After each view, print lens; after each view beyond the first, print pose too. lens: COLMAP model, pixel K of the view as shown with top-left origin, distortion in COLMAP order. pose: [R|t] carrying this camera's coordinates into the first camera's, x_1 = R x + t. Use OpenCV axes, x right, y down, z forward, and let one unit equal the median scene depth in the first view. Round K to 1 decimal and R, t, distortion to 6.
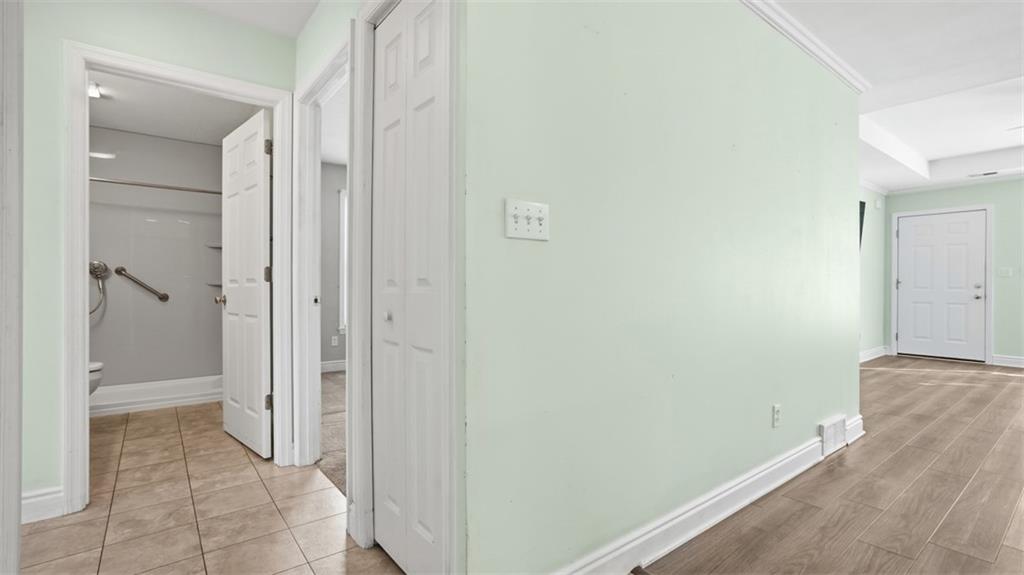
lens RADIAL K [[458.3, 0, 512.3], [0, 458.3, 287.4], [0, 0, 1]] dist [0.002415, -0.000135]
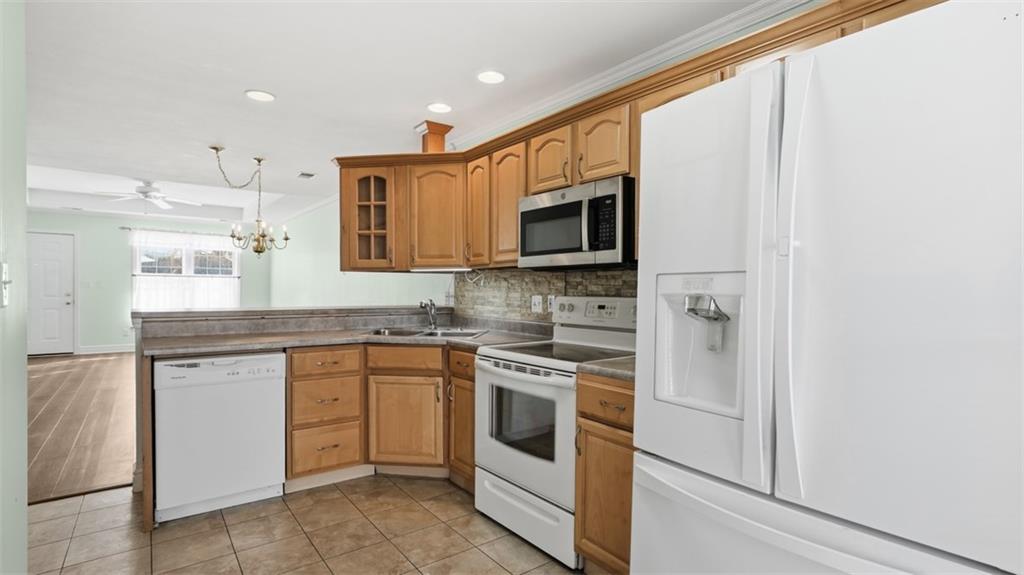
lens RADIAL K [[479.3, 0, 527.3], [0, 479.3, 297.3], [0, 0, 1]] dist [-0.036553, 0.009340]
pose [[-0.024172, -0.019843, 0.999511, -0.317592], [-0.006372, 0.999786, 0.019694, -0.029256], [-0.999688, -0.005893, -0.024293, -0.247179]]
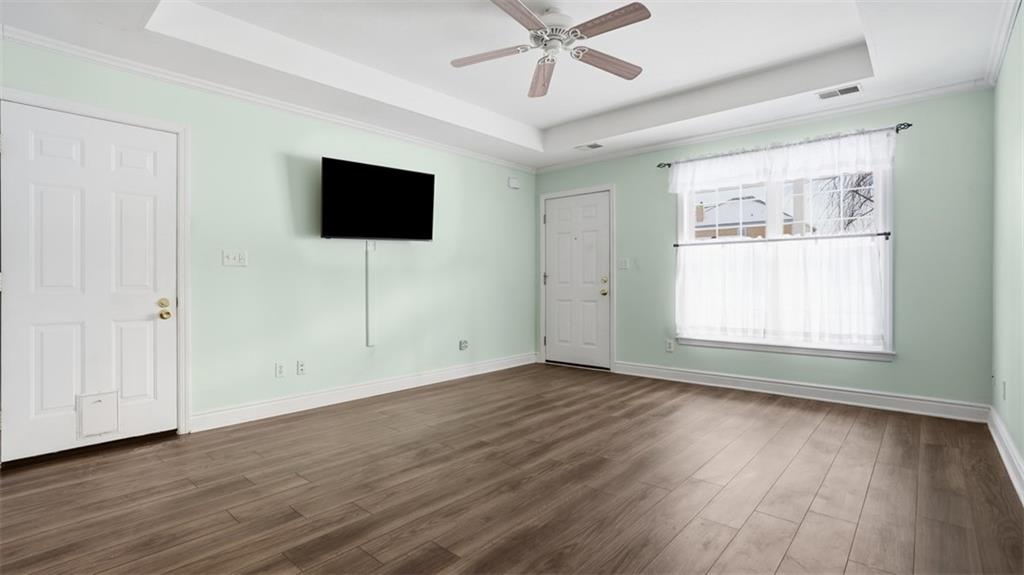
lens RADIAL K [[479.3, 0, 518.9], [0, 479.3, 283.5], [0, 0, 1]] dist [-0.036553, 0.009340]
pose [[0.981548, -0.006282, 0.191112, 0.699389], [0.006520, 0.999979, -0.000618, 0.002580], [-0.191104, 0.001853, 0.981568, 0.163607]]
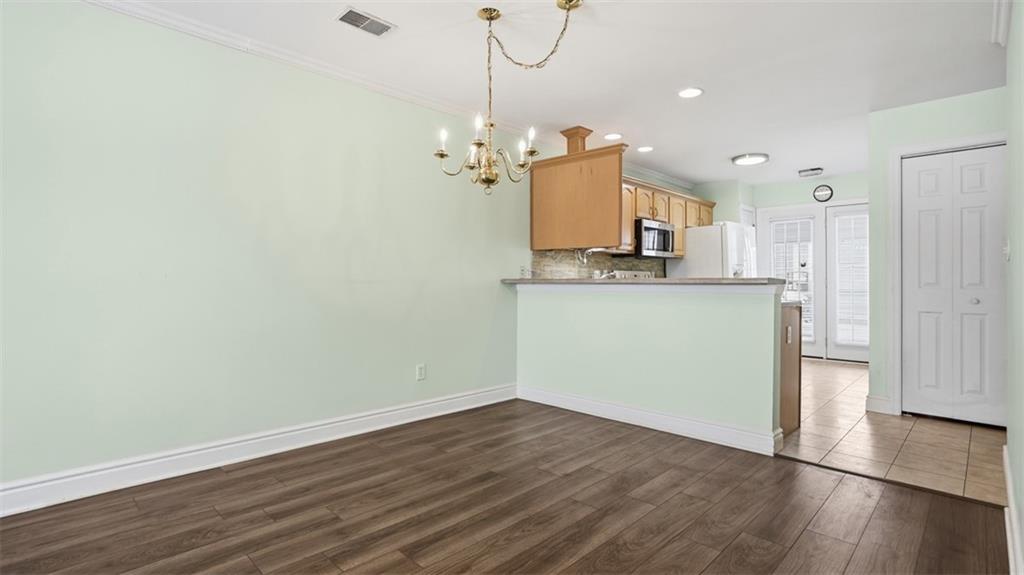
lens RADIAL K [[479.3, 0, 505.4], [0, 479.3, 280.4], [0, 0, 1]] dist [-0.036553, 0.009340]
pose [[-0.994358, -0.005245, -0.105945, 0.517388], [-0.004859, 0.999981, -0.003899, 0.003881], [0.105963, -0.003362, -0.994364, 0.625793]]
